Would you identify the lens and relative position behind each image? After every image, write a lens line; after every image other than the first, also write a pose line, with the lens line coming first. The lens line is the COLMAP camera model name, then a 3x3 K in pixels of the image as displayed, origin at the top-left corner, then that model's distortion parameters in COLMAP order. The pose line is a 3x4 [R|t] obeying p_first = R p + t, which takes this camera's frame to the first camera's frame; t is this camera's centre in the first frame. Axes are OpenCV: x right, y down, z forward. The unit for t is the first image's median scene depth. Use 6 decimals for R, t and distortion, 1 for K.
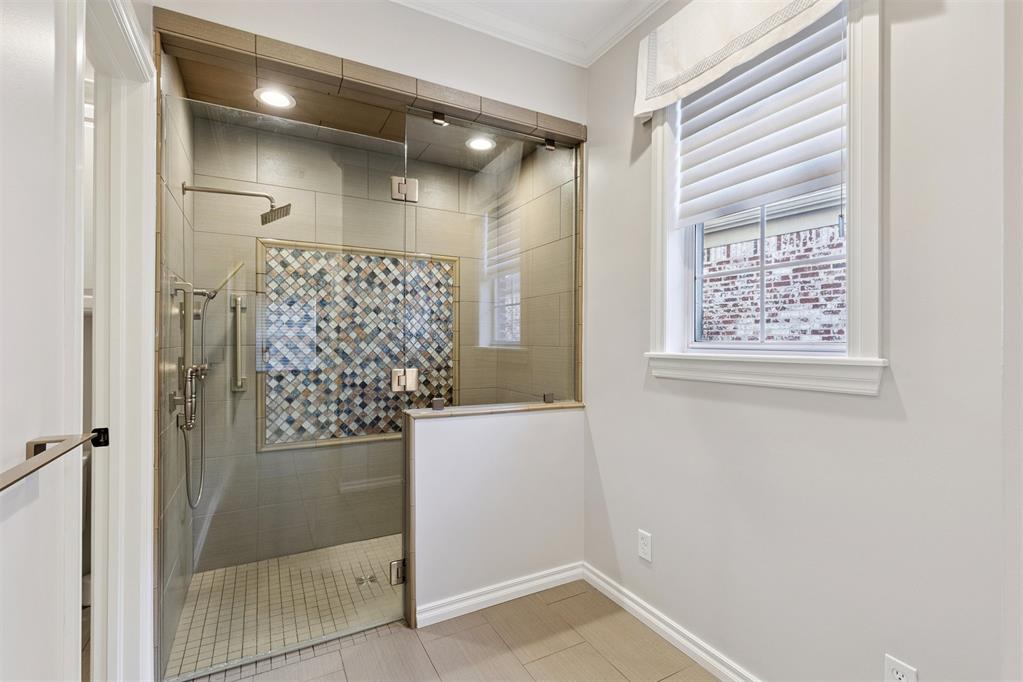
lens RADIAL K [[462.8, 0, 515.5], [0, 462.8, 342.5], [0, 0, 1]] dist [0.001560, 0.000029]
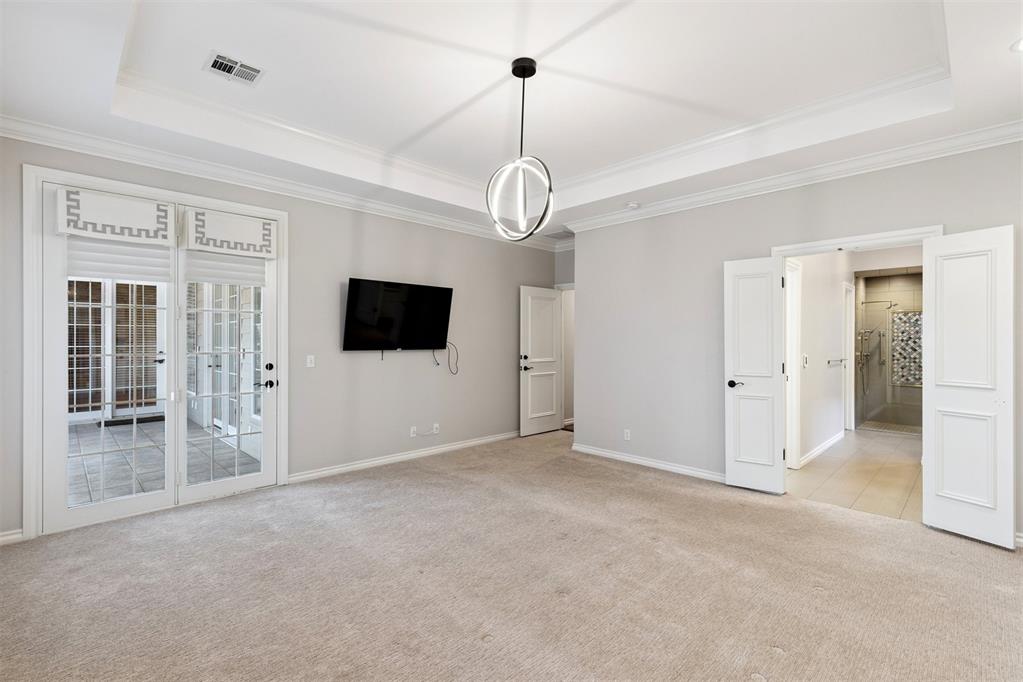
lens RADIAL K [[462.8, 0, 510.7], [0, 462.8, 341.9], [0, 0, 1]] dist [0.001560, 0.000029]
pose [[0.277042, 0.001590, -0.960857, 1.467491], [-0.003945, 0.999992, 0.000517, -0.022813], [0.960850, 0.003647, 0.277046, -1.938609]]
